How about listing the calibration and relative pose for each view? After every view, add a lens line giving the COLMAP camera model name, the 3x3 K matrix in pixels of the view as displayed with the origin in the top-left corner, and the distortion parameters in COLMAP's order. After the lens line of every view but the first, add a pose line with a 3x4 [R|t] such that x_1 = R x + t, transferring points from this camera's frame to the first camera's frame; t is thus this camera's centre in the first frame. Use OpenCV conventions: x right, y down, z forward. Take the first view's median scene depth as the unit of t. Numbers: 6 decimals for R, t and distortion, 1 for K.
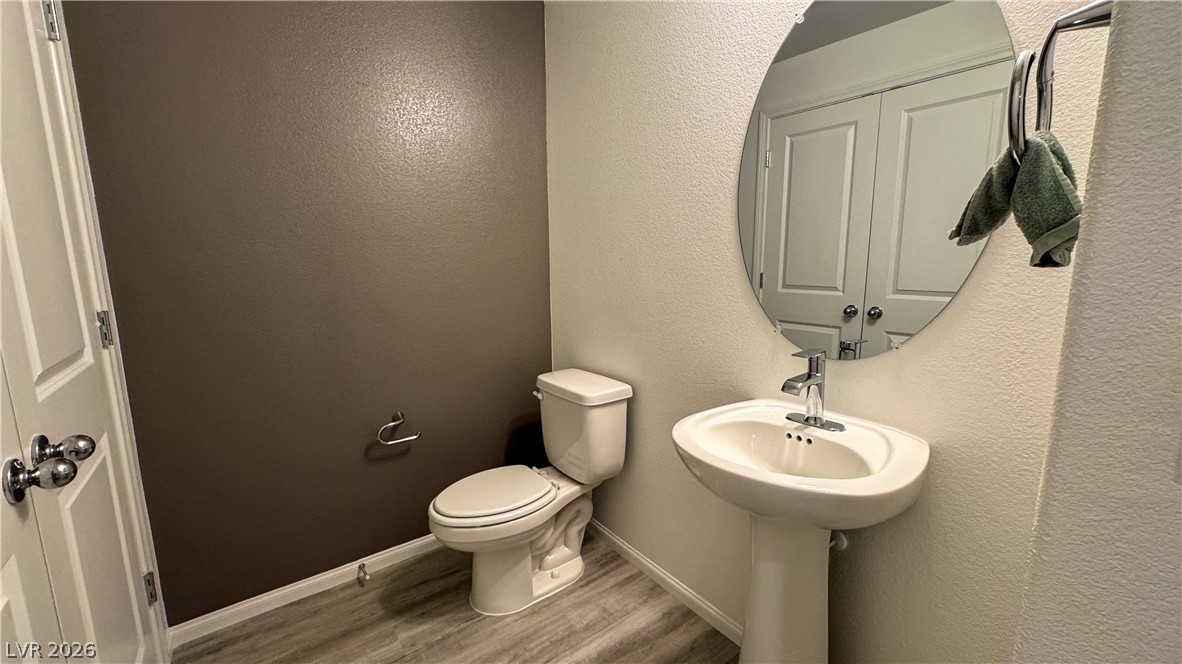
lens RADIAL K [[473.1, 0, 591.1], [0, 473.1, 328.6], [0, 0, 1]] dist [-0.002615, 0.000427]
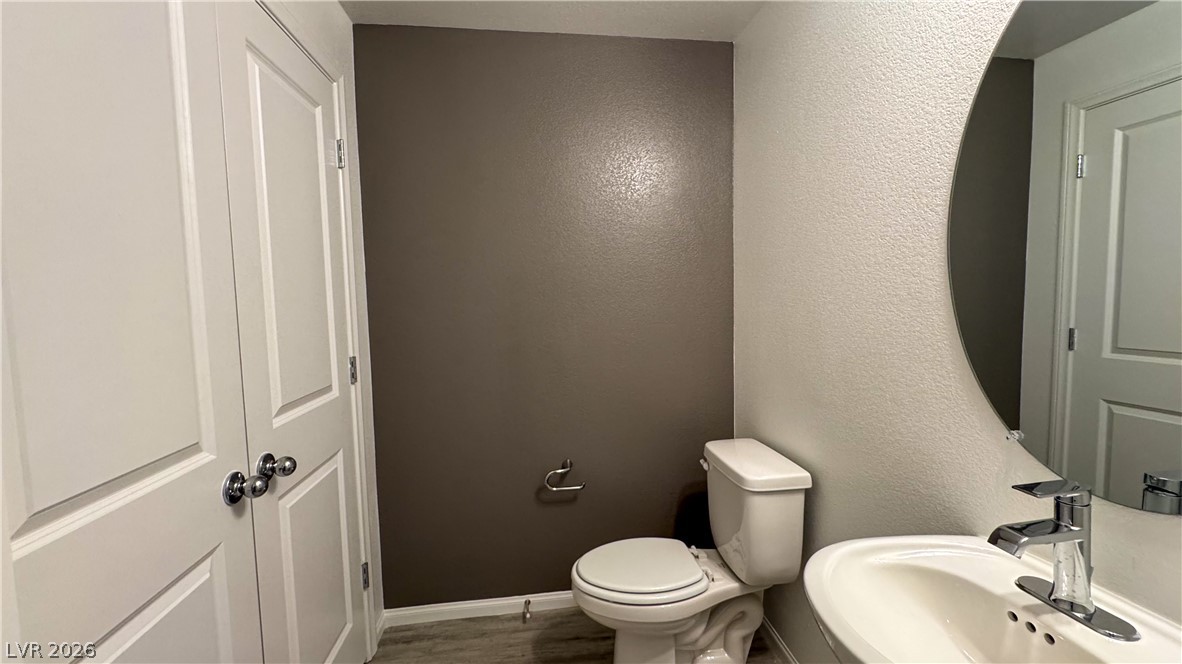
lens RADIAL K [[473.1, 0, 591.1], [0, 473.1, 328.6], [0, 0, 1]] dist [-0.002615, 0.000427]
pose [[0.870227, 0.022785, -0.492124, 0.154926], [-0.062606, 0.995946, -0.064596, -0.050426], [0.488657, 0.087023, 0.868125, 0.105368]]
